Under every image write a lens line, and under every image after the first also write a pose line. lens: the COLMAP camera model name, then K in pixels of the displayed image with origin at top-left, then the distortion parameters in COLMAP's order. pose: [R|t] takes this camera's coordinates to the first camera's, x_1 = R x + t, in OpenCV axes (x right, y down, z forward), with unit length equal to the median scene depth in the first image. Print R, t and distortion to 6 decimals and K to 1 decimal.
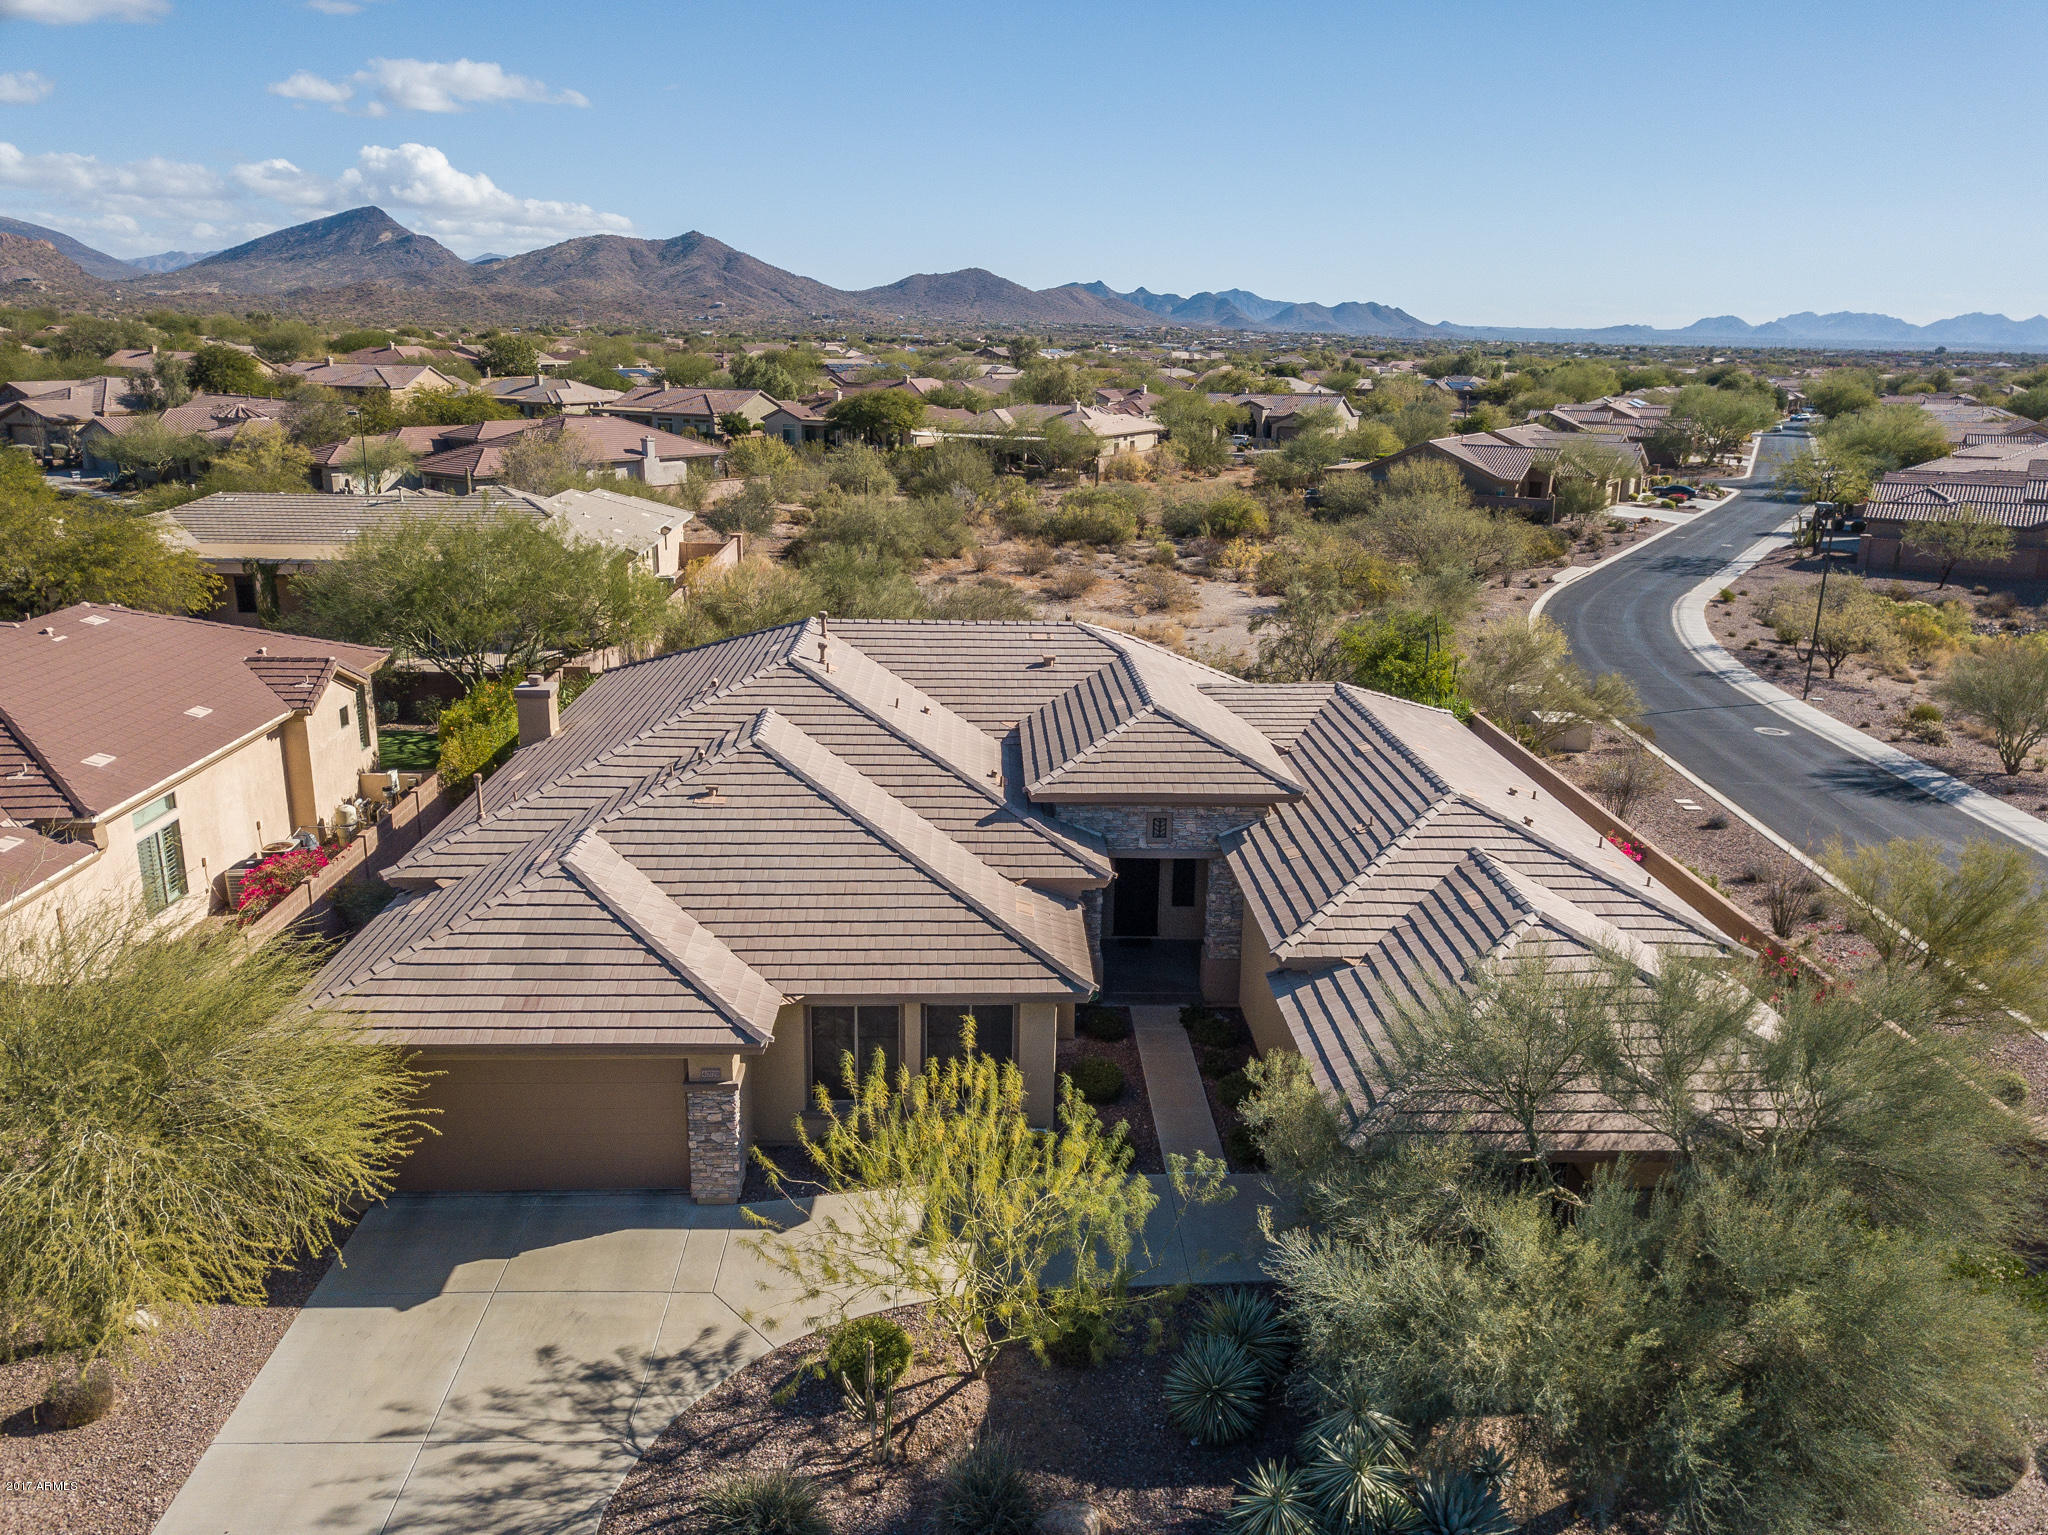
lens RADIAL K [[1578.9, 0, 1038.7], [0, 1578.9, 793.9], [0, 0, 1]] dist [0.025014, 0.001429]
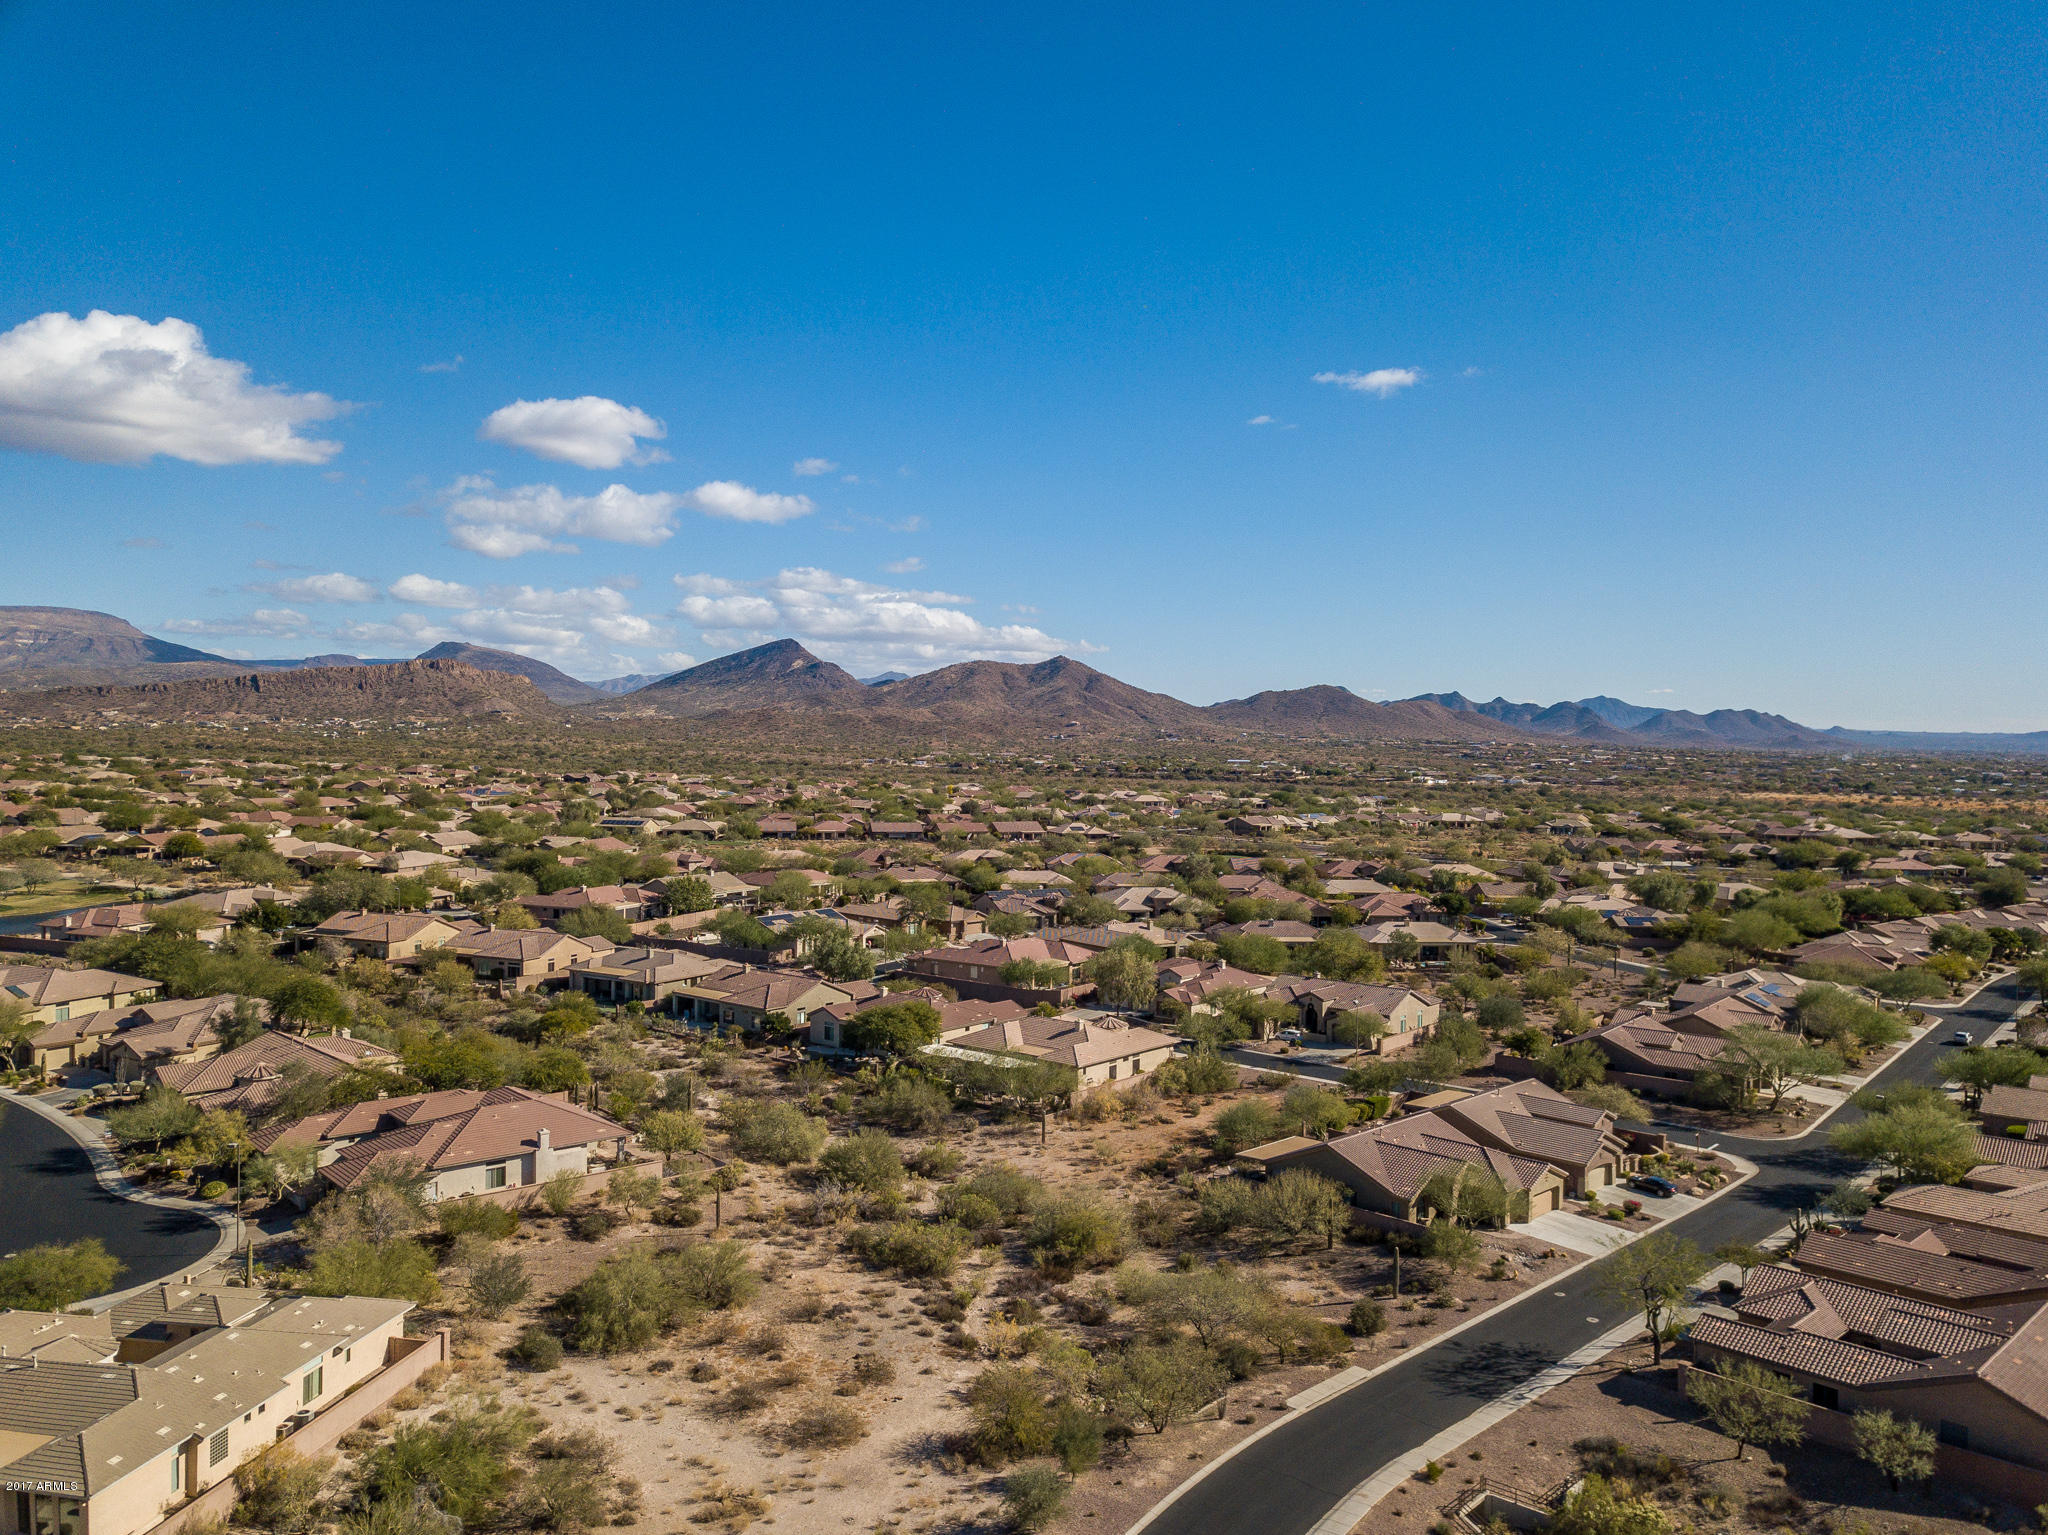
lens RADIAL K [[1578.9, 0, 1028.6], [0, 1578.9, 771.1], [0, 0, 1]] dist [0.025014, 0.001429]
pose [[0.974082, 0.002715, -0.226180, 1.638421], [-0.061580, 0.965343, -0.253615, -1.061310], [0.217652, 0.260970, 0.940490, -0.074626]]
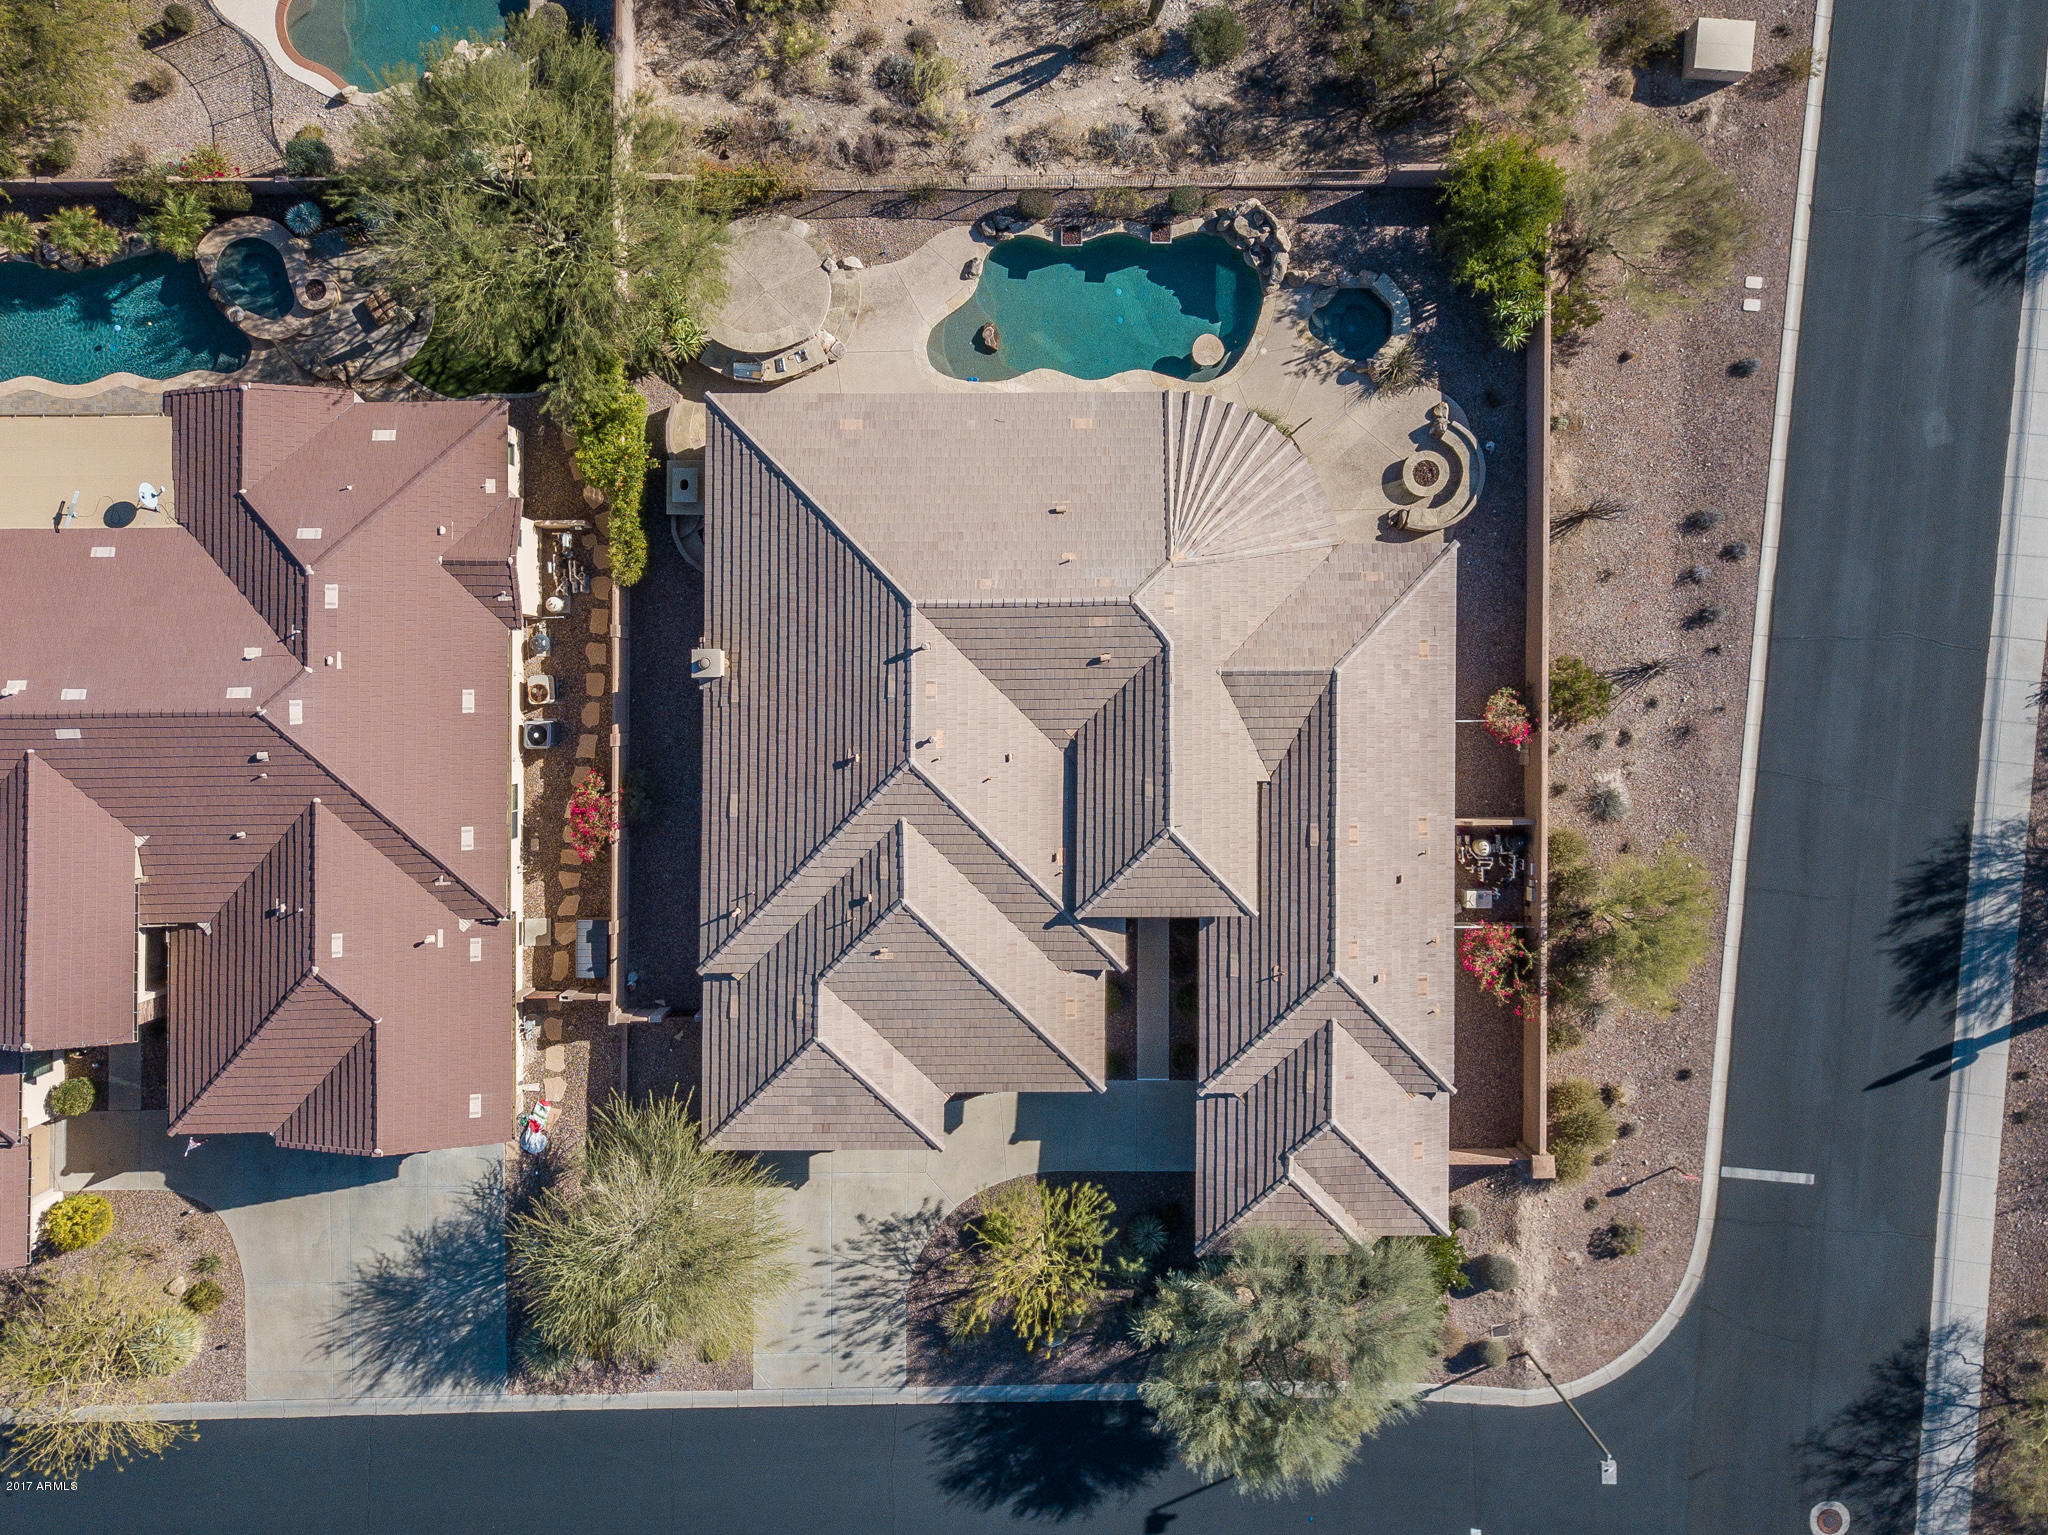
lens RADIAL K [[1832.6, 0, 987.3], [0, 1832.6, 770.4], [0, 0, 1]] dist [0.034960, -0.018995]
pose [[0.998499, 0.046071, -0.029630, -0.058113], [0.014835, 0.293268, 0.955915, -2.155597], [0.052730, -0.954920, 0.292144, 0.713296]]
